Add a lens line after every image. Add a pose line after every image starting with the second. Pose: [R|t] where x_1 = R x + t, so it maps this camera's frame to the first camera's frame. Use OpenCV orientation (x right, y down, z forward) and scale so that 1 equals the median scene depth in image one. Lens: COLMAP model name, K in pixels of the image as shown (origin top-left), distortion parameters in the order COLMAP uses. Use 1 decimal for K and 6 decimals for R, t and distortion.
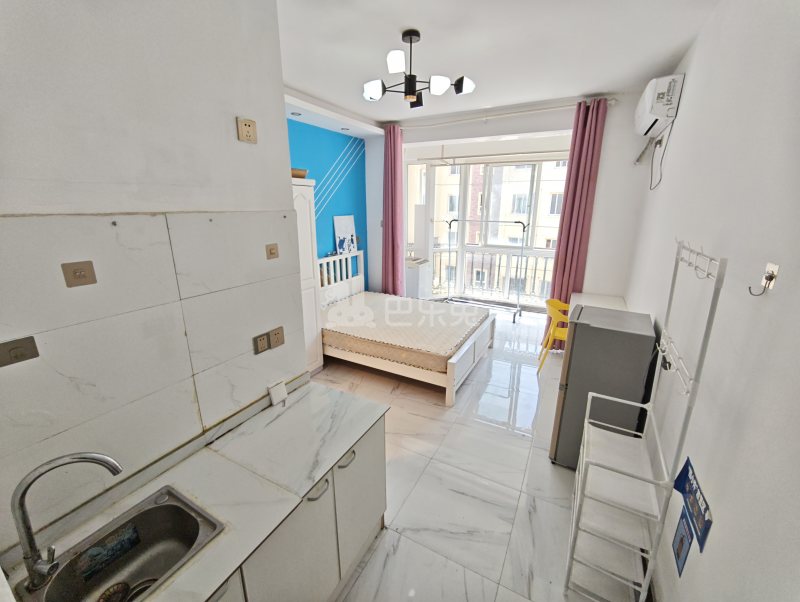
lens RADIAL K [[332.9, 0, 402.5], [0, 332.9, 295.7], [0, 0, 1]] dist [-0.010682, -0.000099]
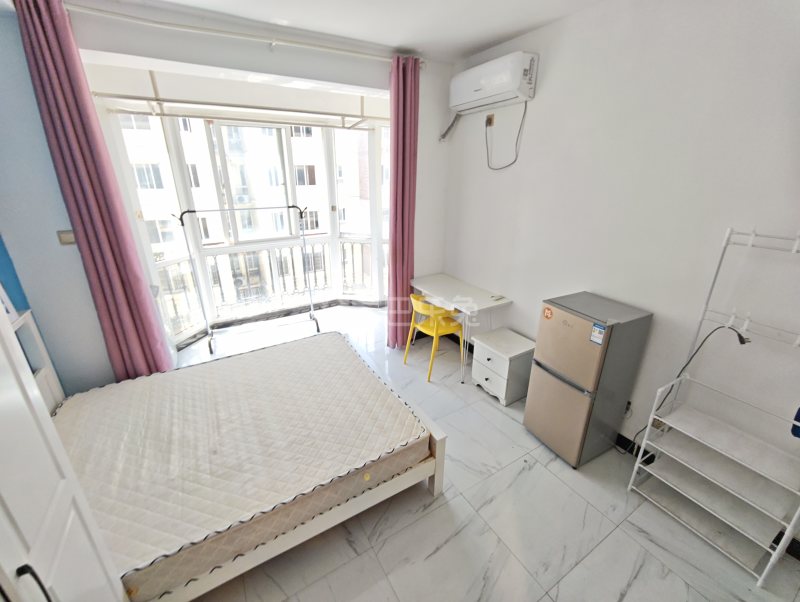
lens RADIAL K [[332.9, 0, 397.7], [0, 332.9, 297.2], [0, 0, 1]] dist [-0.010682, -0.000099]
pose [[0.517875, -0.299591, 0.801281, -0.262264], [0.230916, 0.950857, 0.206273, -0.168687], [-0.823701, 0.078204, 0.561606, 0.526415]]
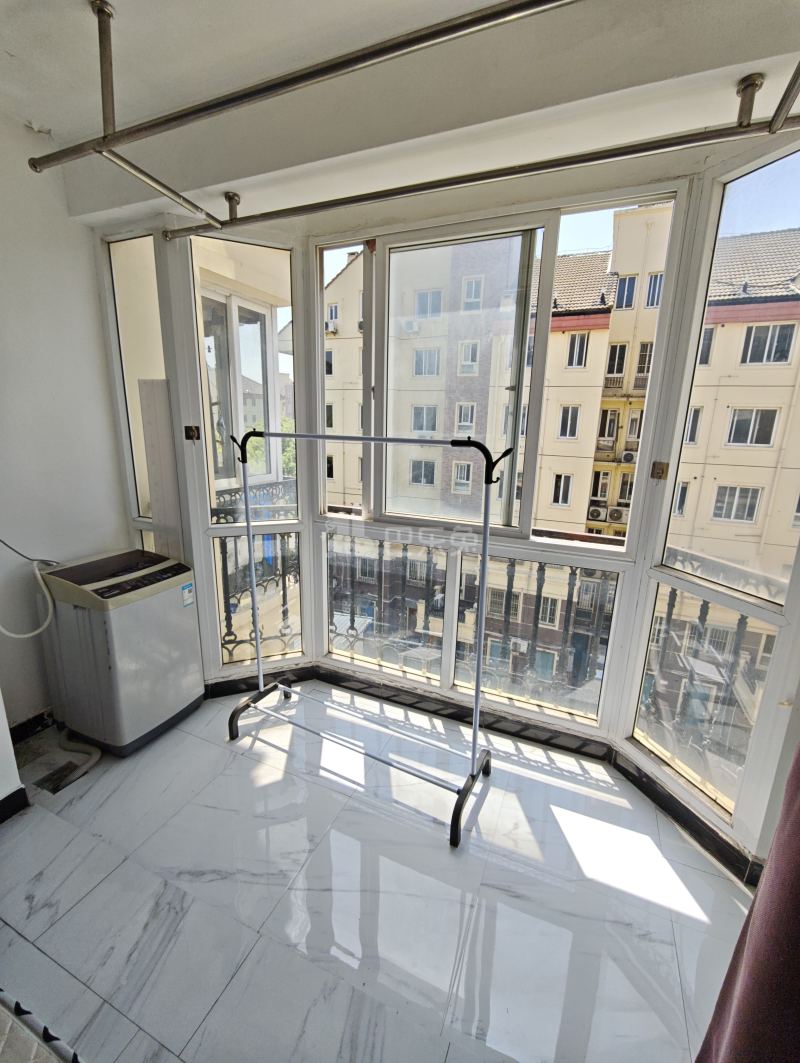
lens RADIAL K [[442.4, 0, 404.5], [0, 442.4, 526.6], [0, 0, 1]] dist [-0.010682, -0.000099]
pose [[0.996497, 0.004238, 0.083525, 0.372305], [-0.000977, 0.999237, -0.039045, -0.198540], [-0.083627, 0.038826, 0.995740, 0.923184]]
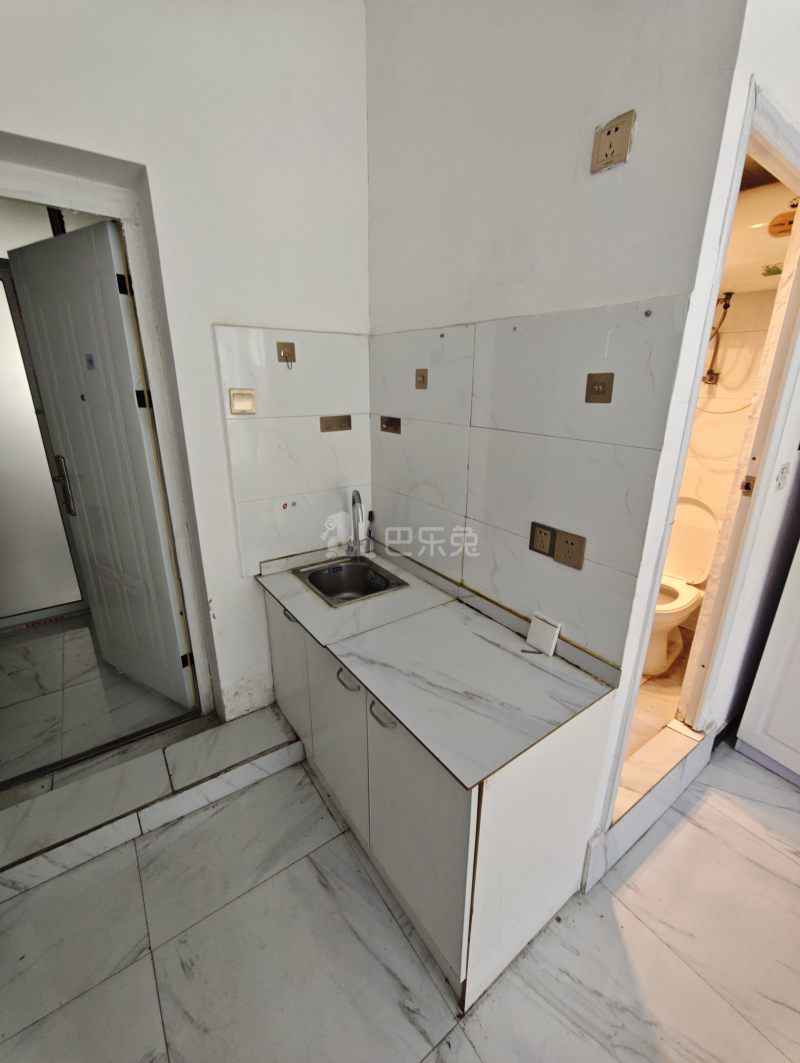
lens RADIAL K [[442.4, 0, 405.2], [0, 442.4, 527.0], [0, 0, 1]] dist [-0.010682, -0.000099]
pose [[-0.436378, 0.273915, -0.857056, 0.157730], [-0.248838, 0.878643, 0.407513, -0.060811], [0.864670, 0.391098, -0.315260, 0.426820]]
